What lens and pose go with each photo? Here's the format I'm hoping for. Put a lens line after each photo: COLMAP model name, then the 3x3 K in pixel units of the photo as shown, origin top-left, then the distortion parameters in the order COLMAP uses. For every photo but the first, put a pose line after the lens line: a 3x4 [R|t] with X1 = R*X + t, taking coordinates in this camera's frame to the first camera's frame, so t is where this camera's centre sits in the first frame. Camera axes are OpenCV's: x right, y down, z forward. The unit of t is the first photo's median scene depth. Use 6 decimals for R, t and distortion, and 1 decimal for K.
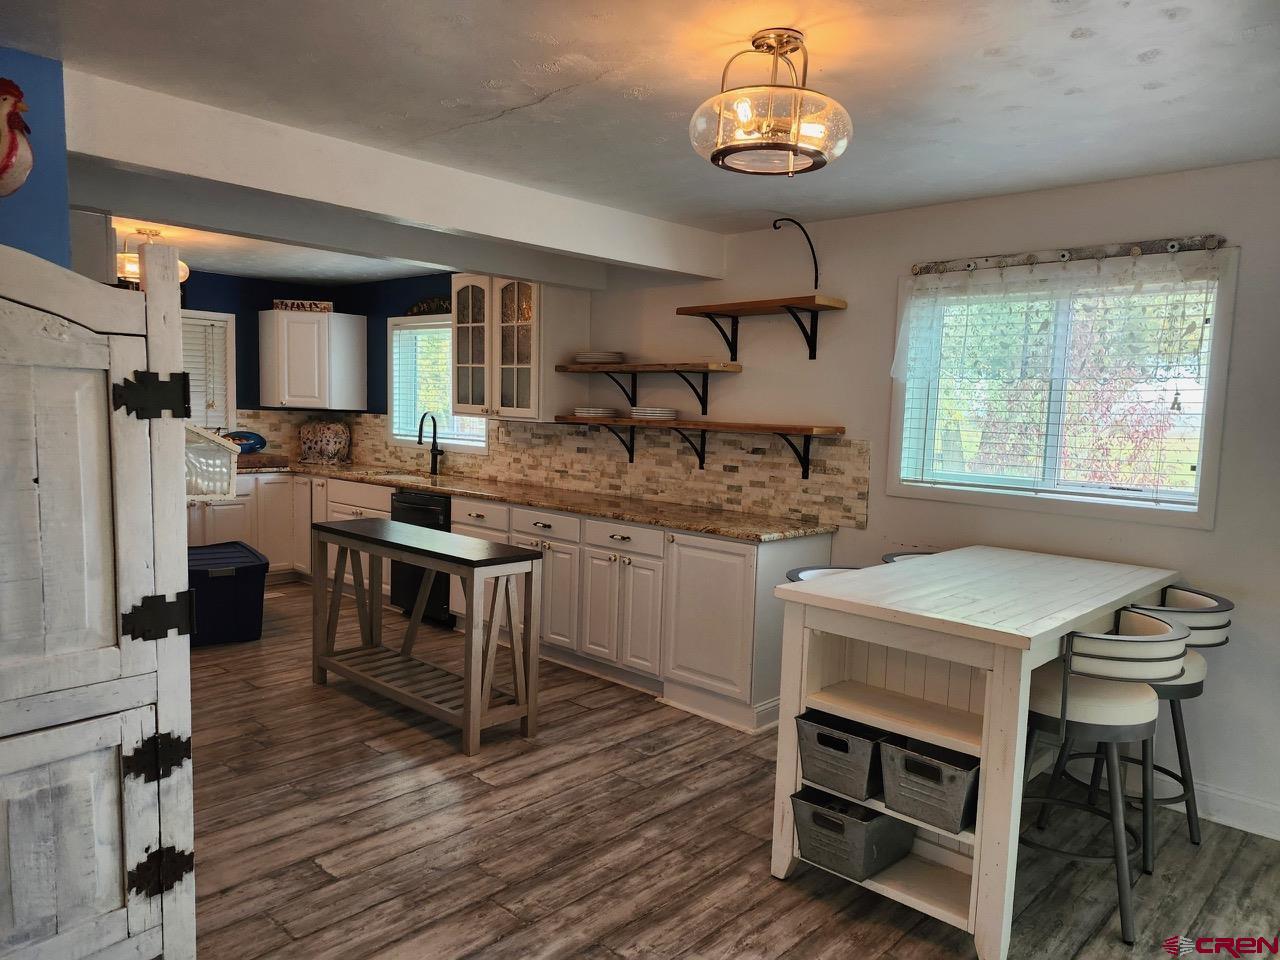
lens RADIAL K [[900.1, 0, 639.8], [0, 900.1, 522.0], [0, 0, 1]] dist [0.111980, 0.000211]
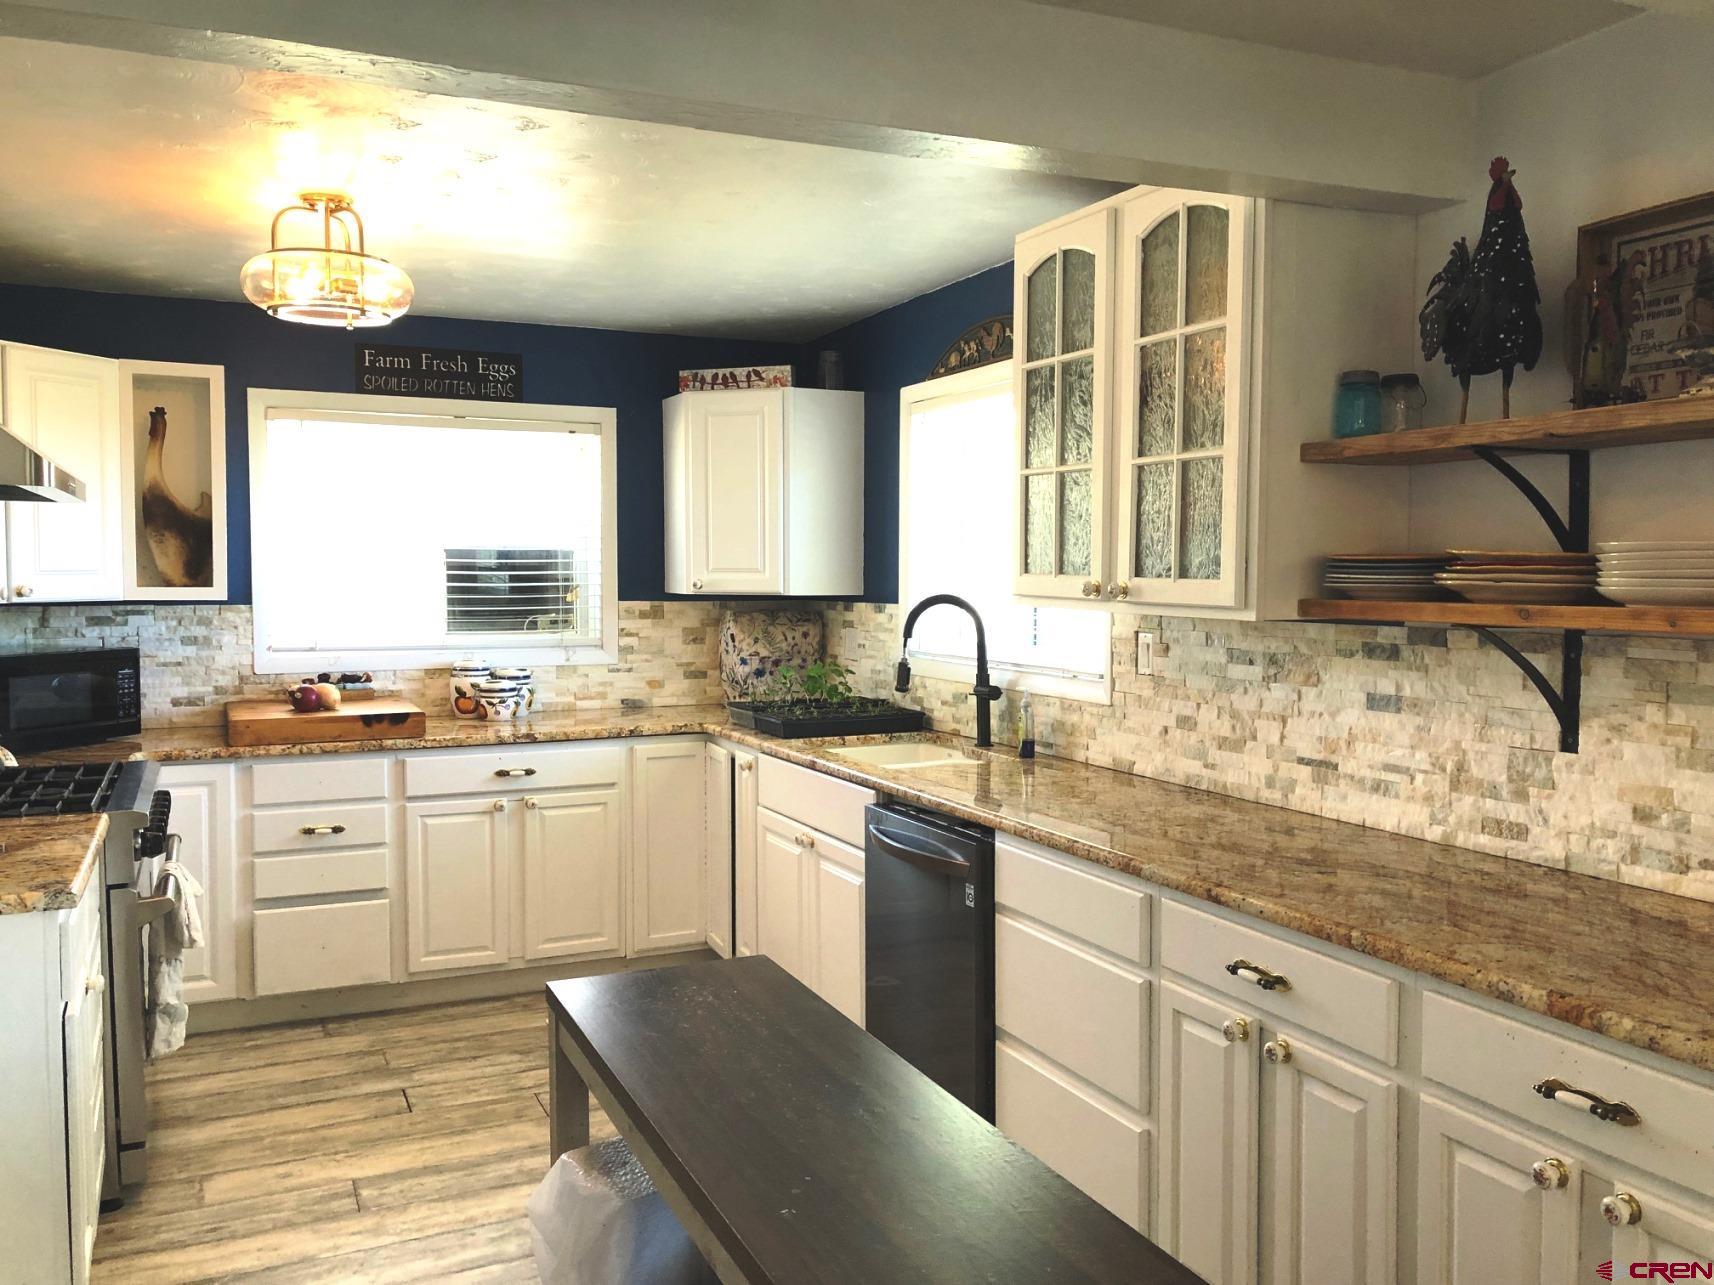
lens RADIAL K [[1370.6, 0, 858.1], [0, 1370.6, 648.0], [0, 0, 1]] dist [0.043618, -0.076463]
pose [[0.923588, -0.005753, -0.383343, -0.047775], [-0.024362, 0.996986, -0.073659, -0.056425], [0.382611, 0.077370, 0.920664, 0.454786]]
